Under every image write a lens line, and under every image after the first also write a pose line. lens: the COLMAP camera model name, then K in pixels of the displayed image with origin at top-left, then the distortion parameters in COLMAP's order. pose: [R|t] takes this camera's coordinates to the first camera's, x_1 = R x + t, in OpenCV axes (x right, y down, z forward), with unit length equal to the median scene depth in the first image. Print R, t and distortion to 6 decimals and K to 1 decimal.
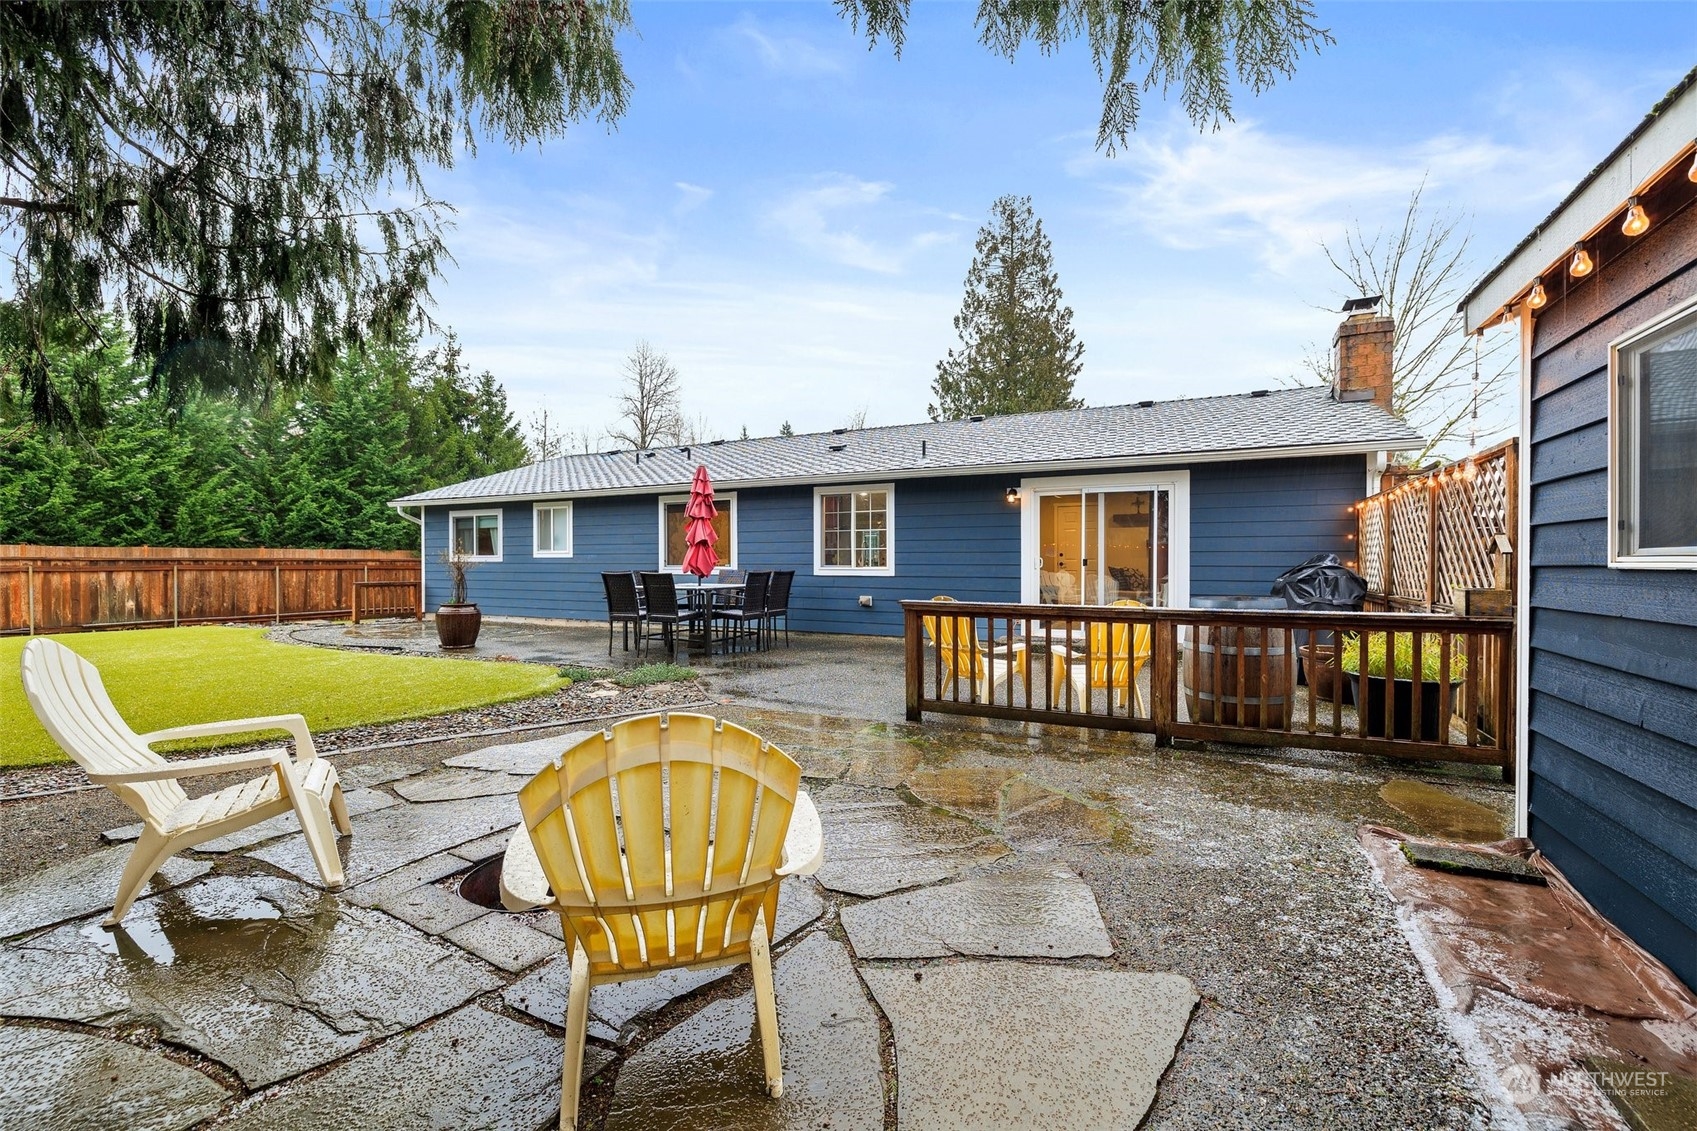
lens RADIAL K [[706.1, 0, 845.1], [0, 706.1, 566.2], [0, 0, 1]] dist [-0.000789, -0.000364]
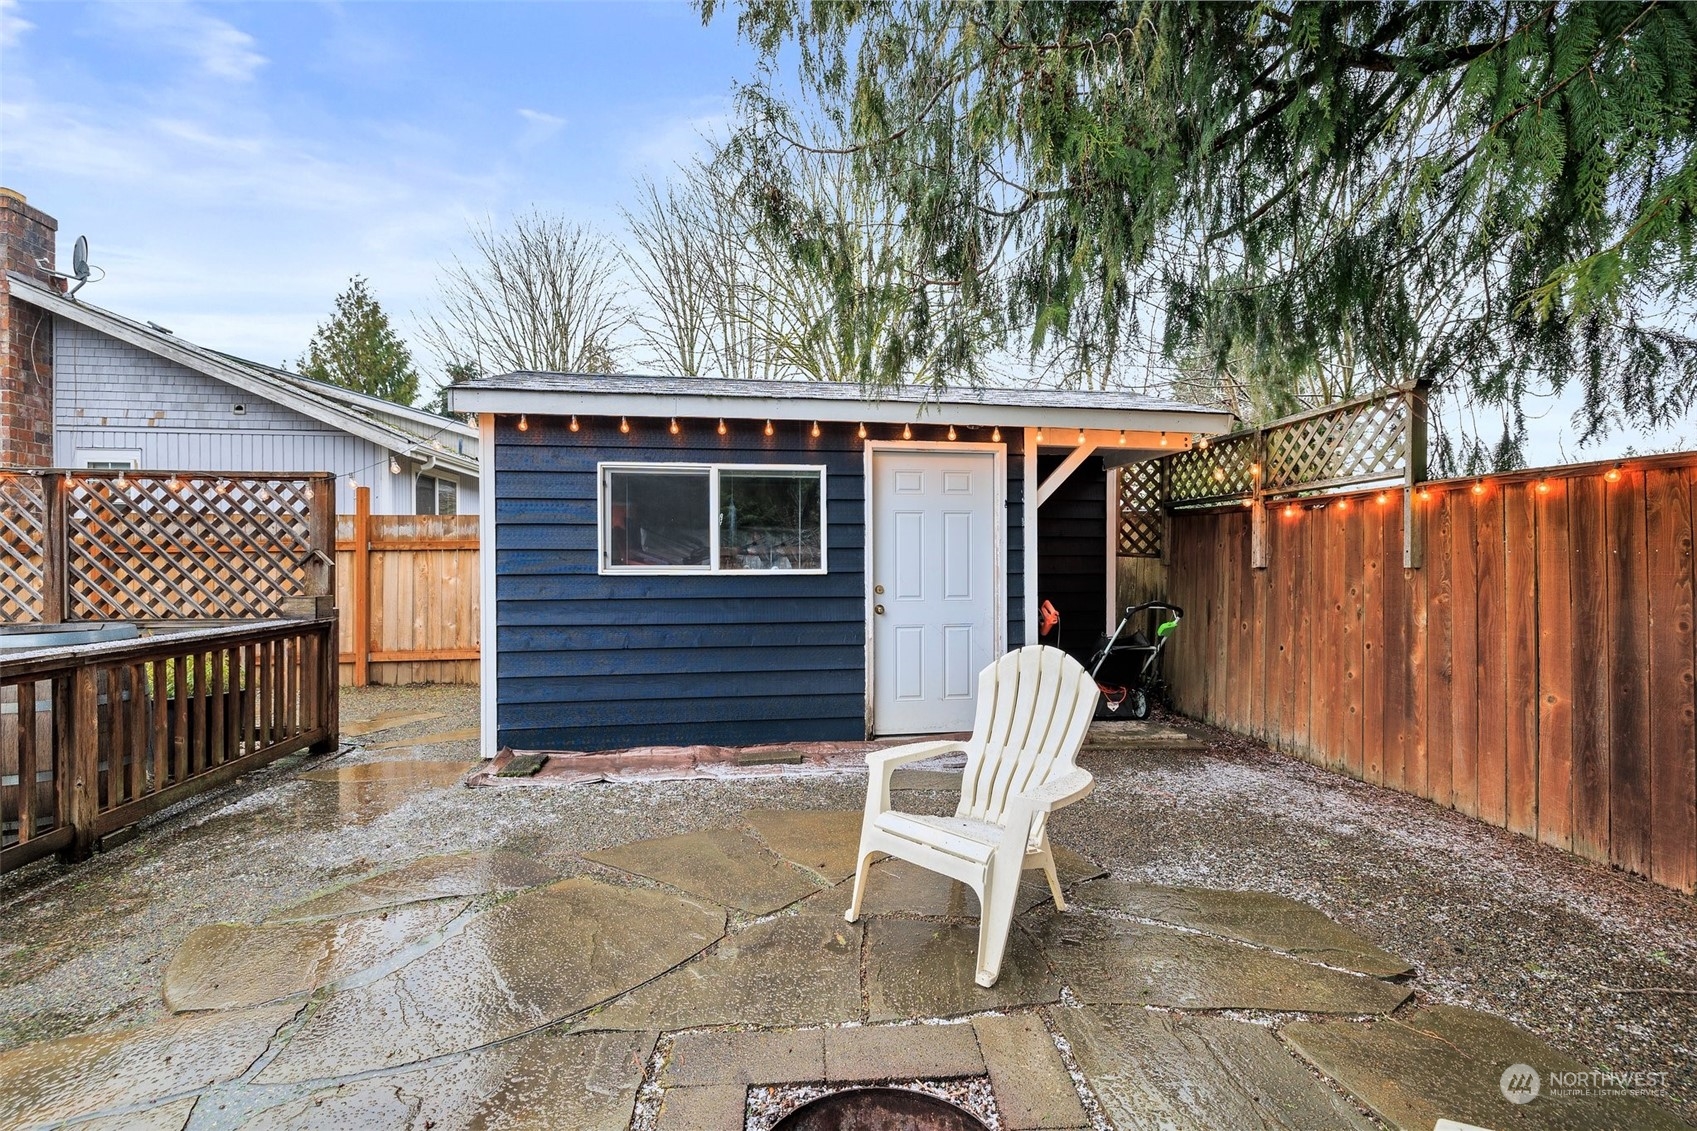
lens RADIAL K [[730.3, 0, 843.6], [0, 730.3, 561.3], [0, 0, 1]] dist [0.002620, 0.001084]
pose [[-0.549964, 0.001296, 0.835188, -0.217659], [0.007730, 0.999964, 0.003538, -0.008273], [-0.835153, 0.008402, -0.549954, 0.330969]]
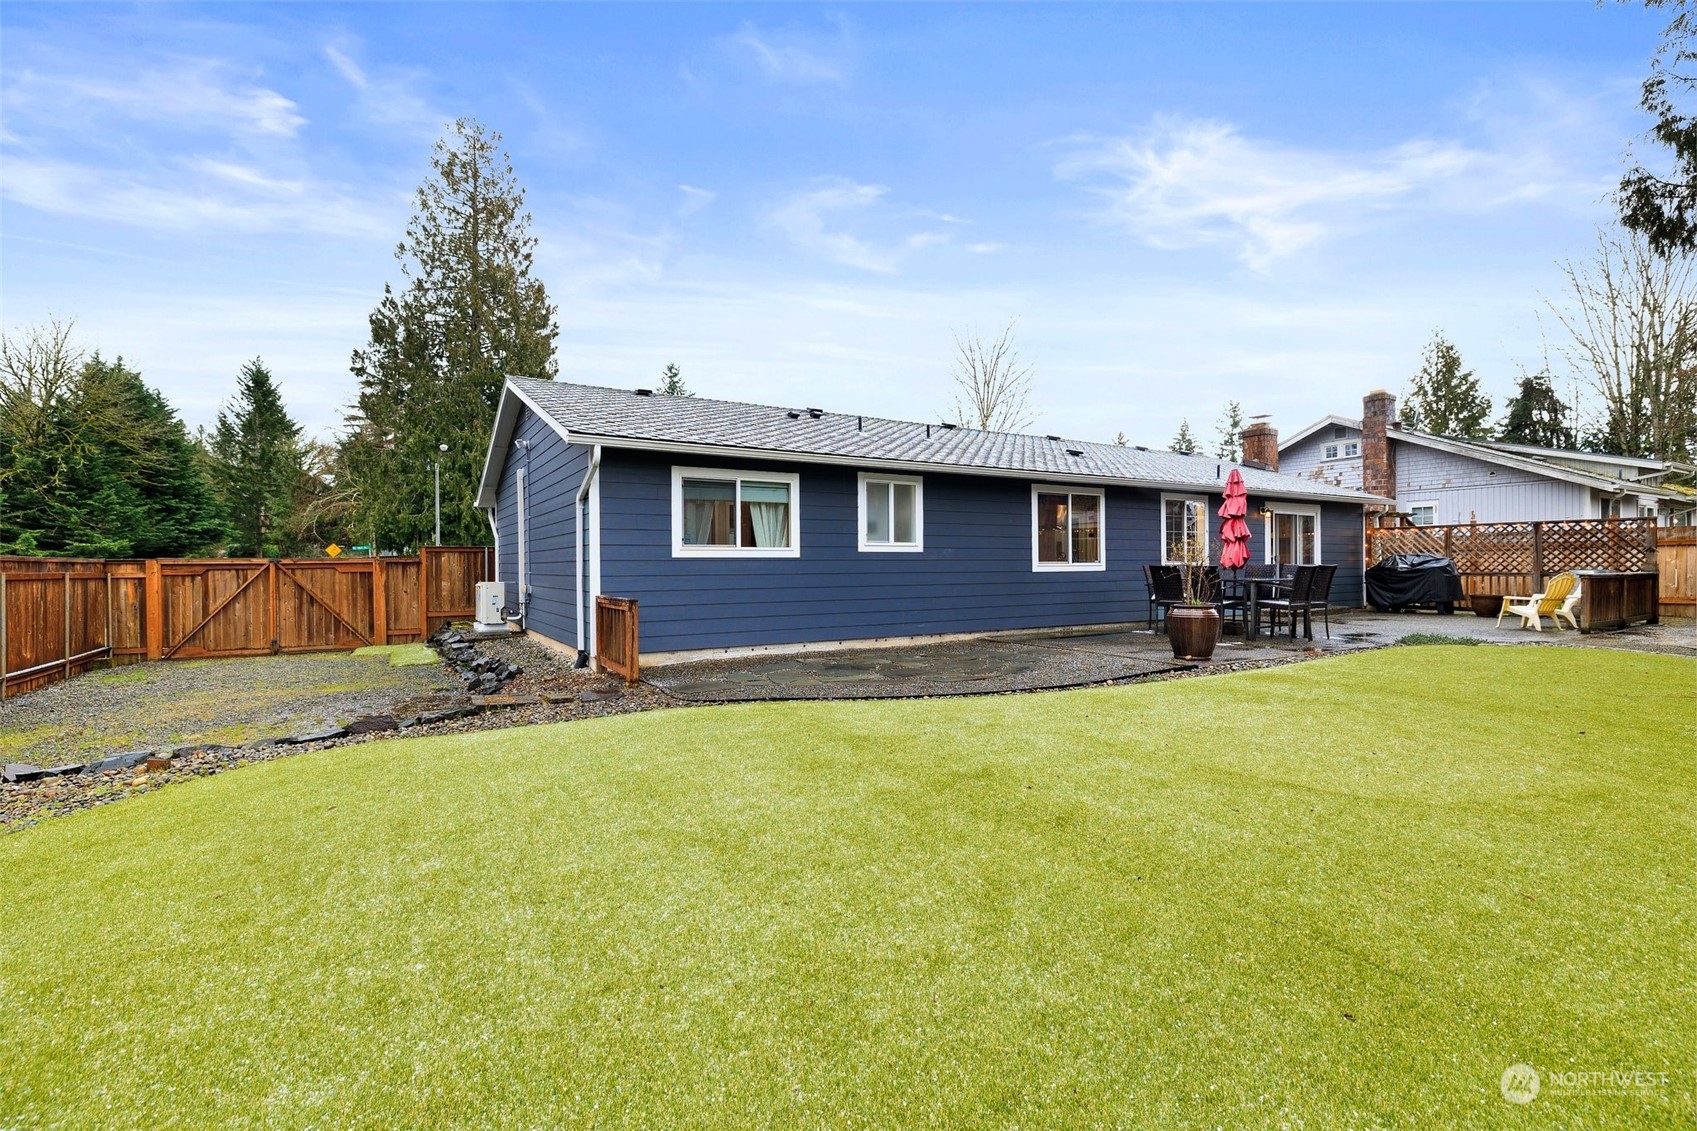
lens RADIAL K [[761.7, 0, 842.7], [0, 761.7, 567.9], [0, 0, 1]] dist [-0.006019, 0.001559]
pose [[0.533878, -0.006587, 0.845536, -1.406639], [0.010575, 0.999943, 0.001113, 0.003625], [-0.845495, 0.008347, 0.533917, 0.809462]]
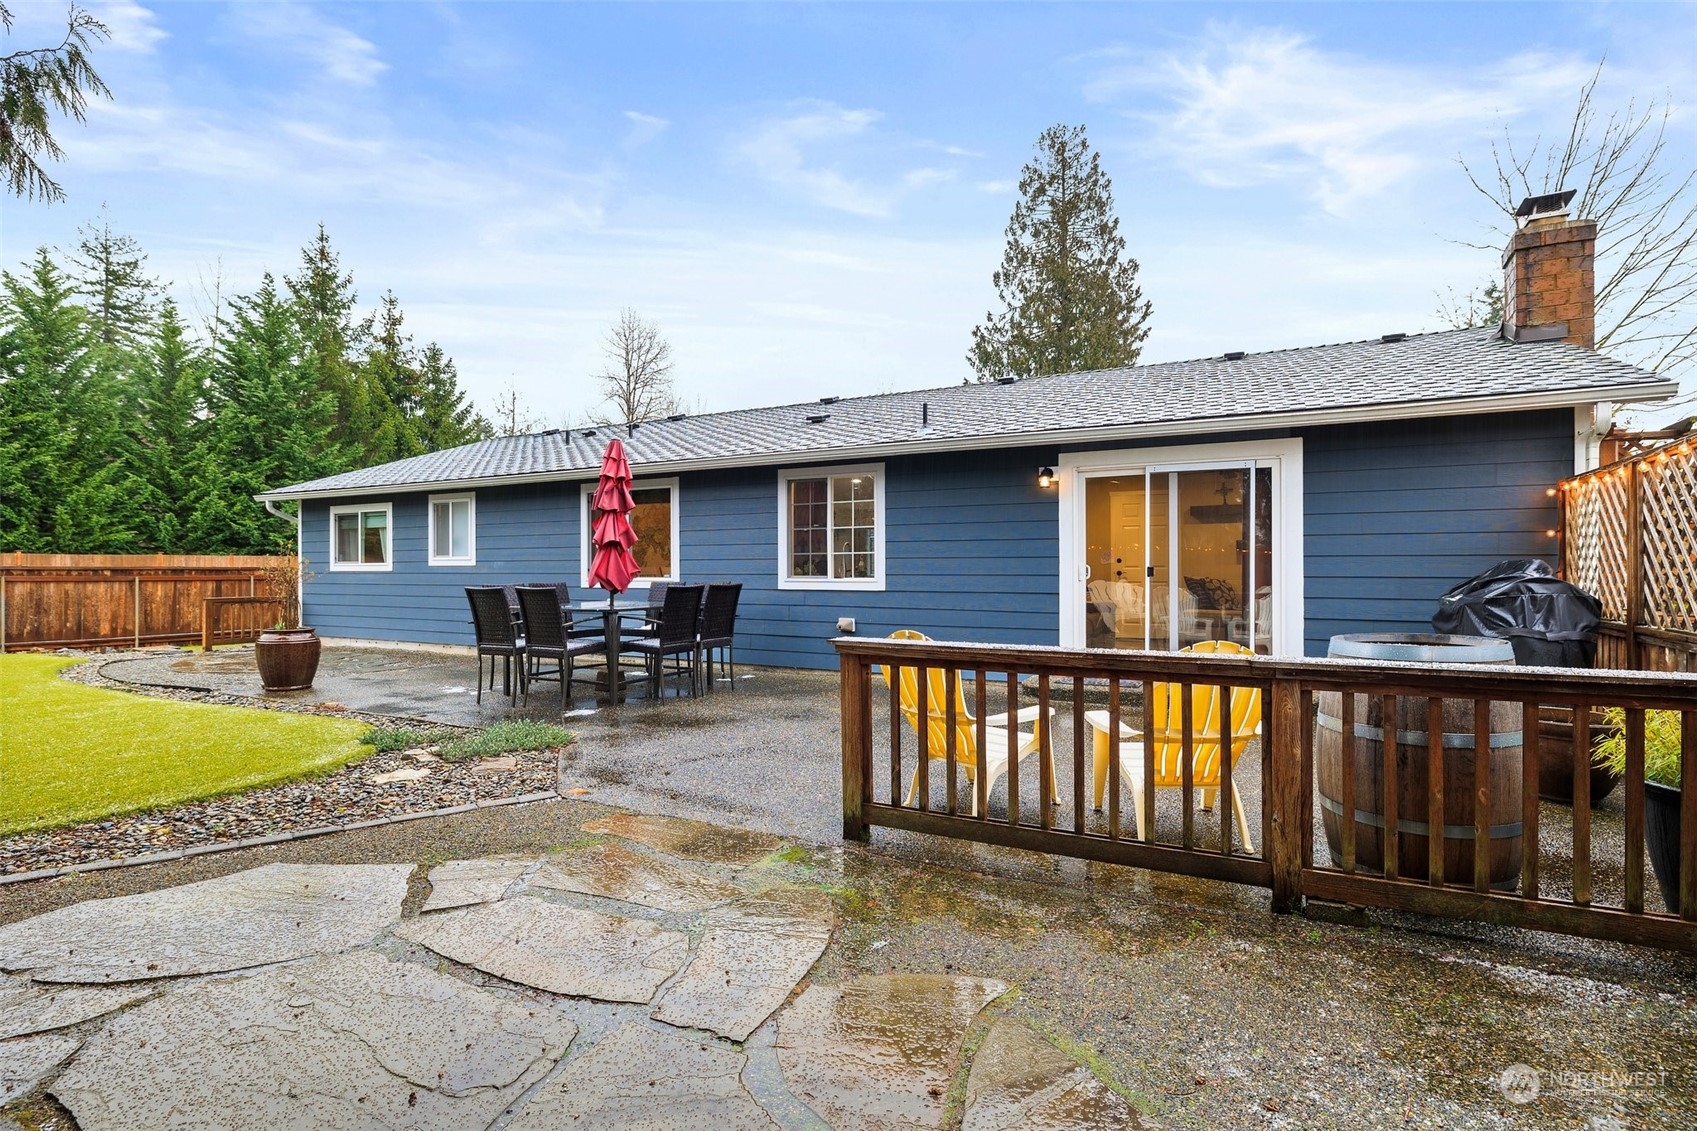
lens RADIAL K [[827.8, 0, 844.9], [0, 827.8, 564.4], [0, 0, 1]] dist [-0.003479, 0.002224]
pose [[0.999485, -0.001992, -0.032029, 0.054578], [0.001617, 0.999930, -0.011724, -0.002981], [0.032051, 0.011666, 0.999418, 0.146094]]
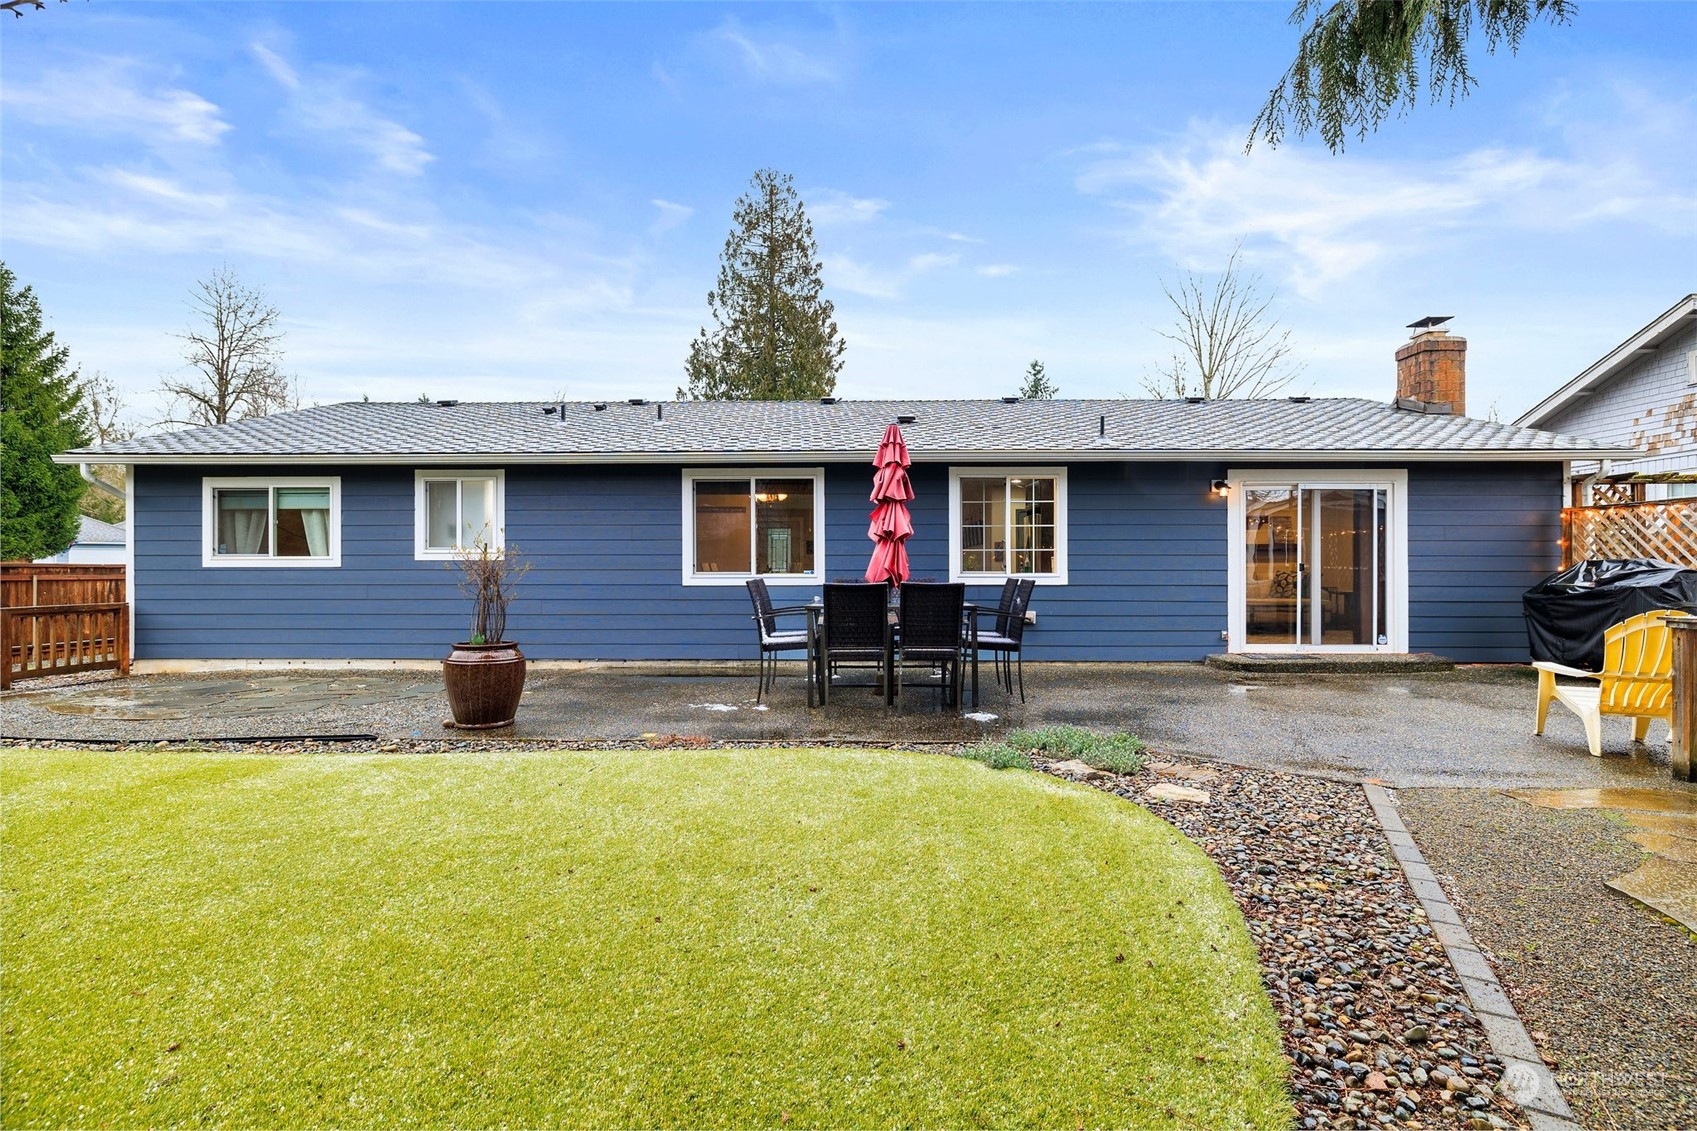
lens RADIAL K [[761.7, 0, 844.3], [0, 761.7, 568.3], [0, 0, 1]] dist [-0.006019, 0.001559]
pose [[0.902833, -0.000164, 0.429990, -0.509053], [0.003140, 0.999976, -0.006212, 0.000117], [-0.429979, 0.006959, 0.902812, 0.330954]]
